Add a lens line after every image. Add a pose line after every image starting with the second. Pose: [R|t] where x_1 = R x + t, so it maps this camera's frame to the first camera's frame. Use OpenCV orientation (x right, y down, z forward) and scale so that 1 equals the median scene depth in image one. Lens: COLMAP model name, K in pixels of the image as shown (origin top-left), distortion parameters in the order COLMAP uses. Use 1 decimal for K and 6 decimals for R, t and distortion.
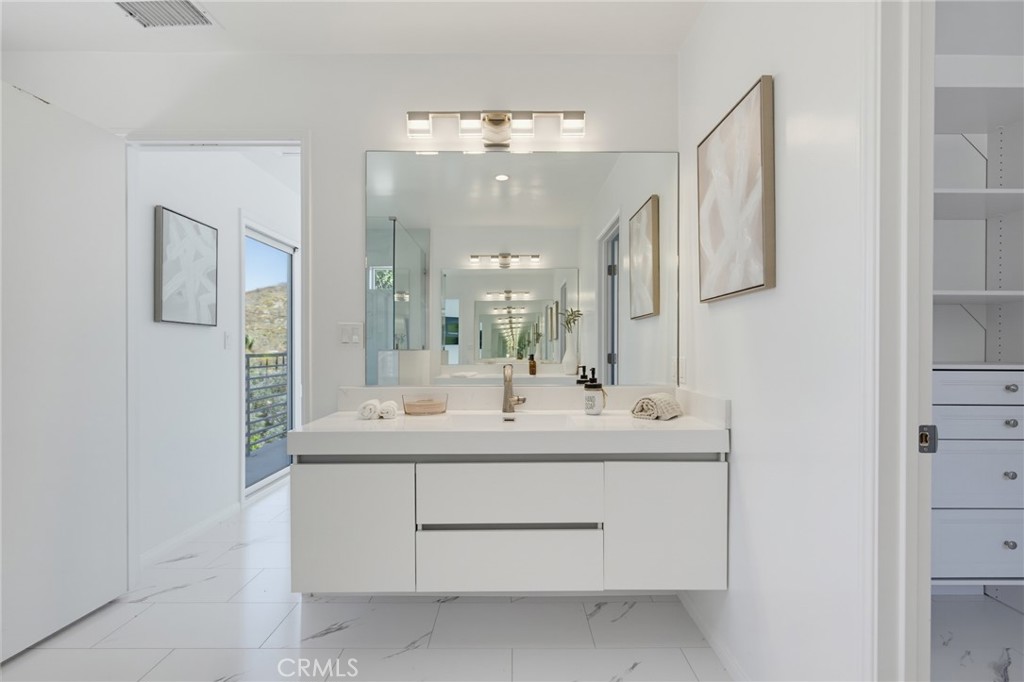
lens RADIAL K [[471.0, 0, 513.2], [0, 471.0, 348.3], [0, 0, 1]] dist [-0.000436, 0.000940]
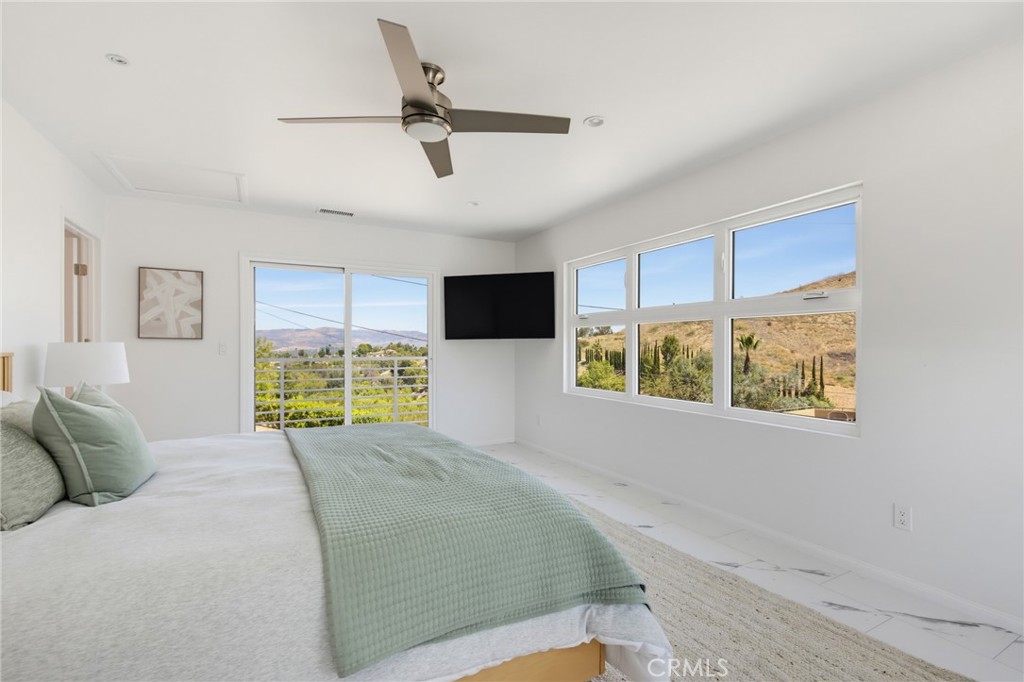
lens RADIAL K [[471.0, 0, 513.1], [0, 471.0, 345.5], [0, 0, 1]] dist [-0.000436, 0.000940]
pose [[0.468298, -0.001695, -0.883569, 0.389868], [-0.003199, 0.999988, -0.003613, -0.009101], [0.883565, 0.004518, 0.468287, 0.420713]]
